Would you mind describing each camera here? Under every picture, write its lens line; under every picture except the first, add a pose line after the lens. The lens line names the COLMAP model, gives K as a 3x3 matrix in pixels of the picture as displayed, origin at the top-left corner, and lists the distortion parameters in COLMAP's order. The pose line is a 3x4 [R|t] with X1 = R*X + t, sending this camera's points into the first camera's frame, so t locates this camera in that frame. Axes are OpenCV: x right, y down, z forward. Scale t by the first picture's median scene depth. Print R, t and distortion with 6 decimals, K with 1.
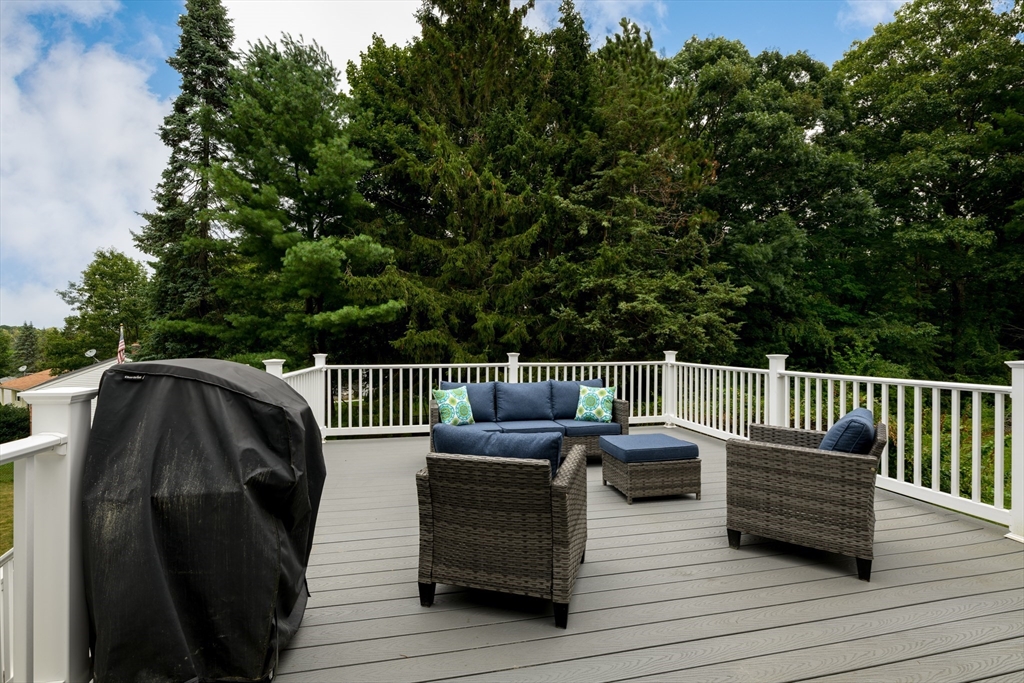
lens RADIAL K [[471.9, 0, 510.7], [0, 471.9, 354.3], [0, 0, 1]] dist [-0.017526, -0.000201]
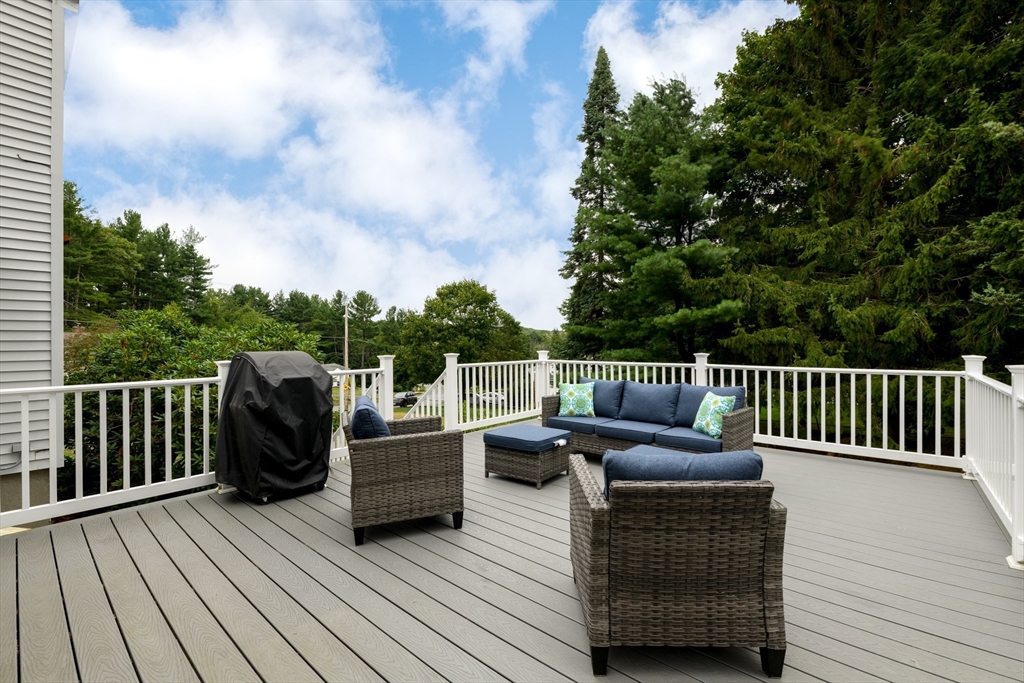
lens RADIAL K [[438.4, 0, 512.0], [0, 438.4, 341.5], [0, 0, 1]] dist [0.001775, 0.000290]
pose [[0.597791, -0.002820, -0.801647, 0.199929], [-0.016052, 0.999751, -0.015487, -0.003027], [0.801491, 0.022127, 0.597597, 0.077124]]
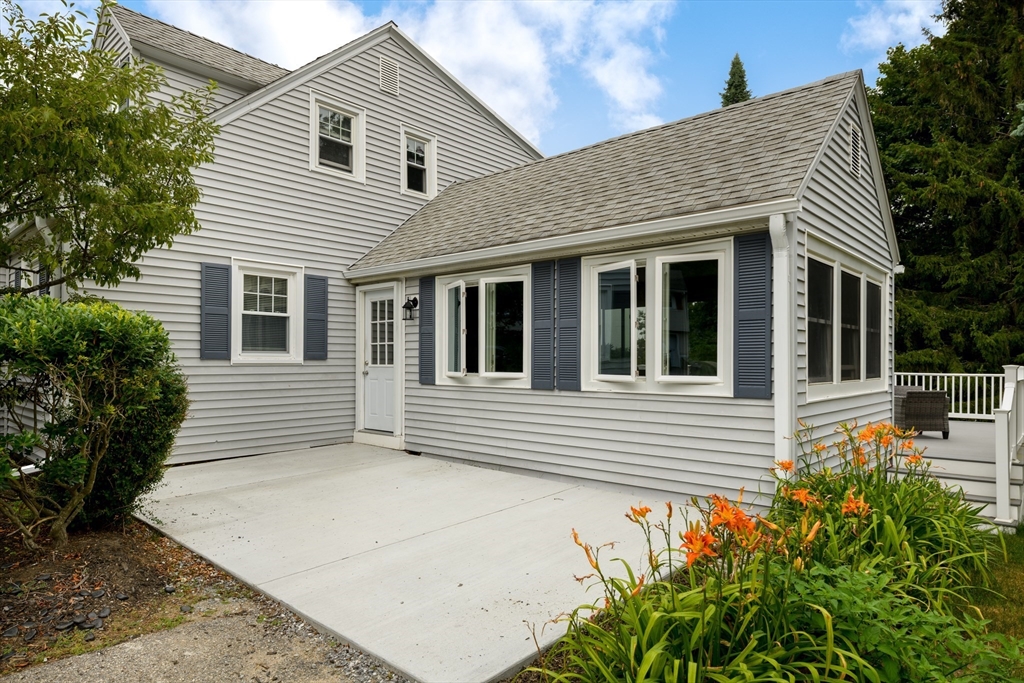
lens RADIAL K [[620.2, 0, 512.1], [0, 620.2, 352.2], [0, 0, 1]] dist [0.062464, -0.039846]
pose [[0.587489, -0.002066, -0.809230, 0.410310], [-0.024675, 0.999486, -0.020465, 0.004859], [0.808856, 0.031990, 0.587136, -0.523167]]
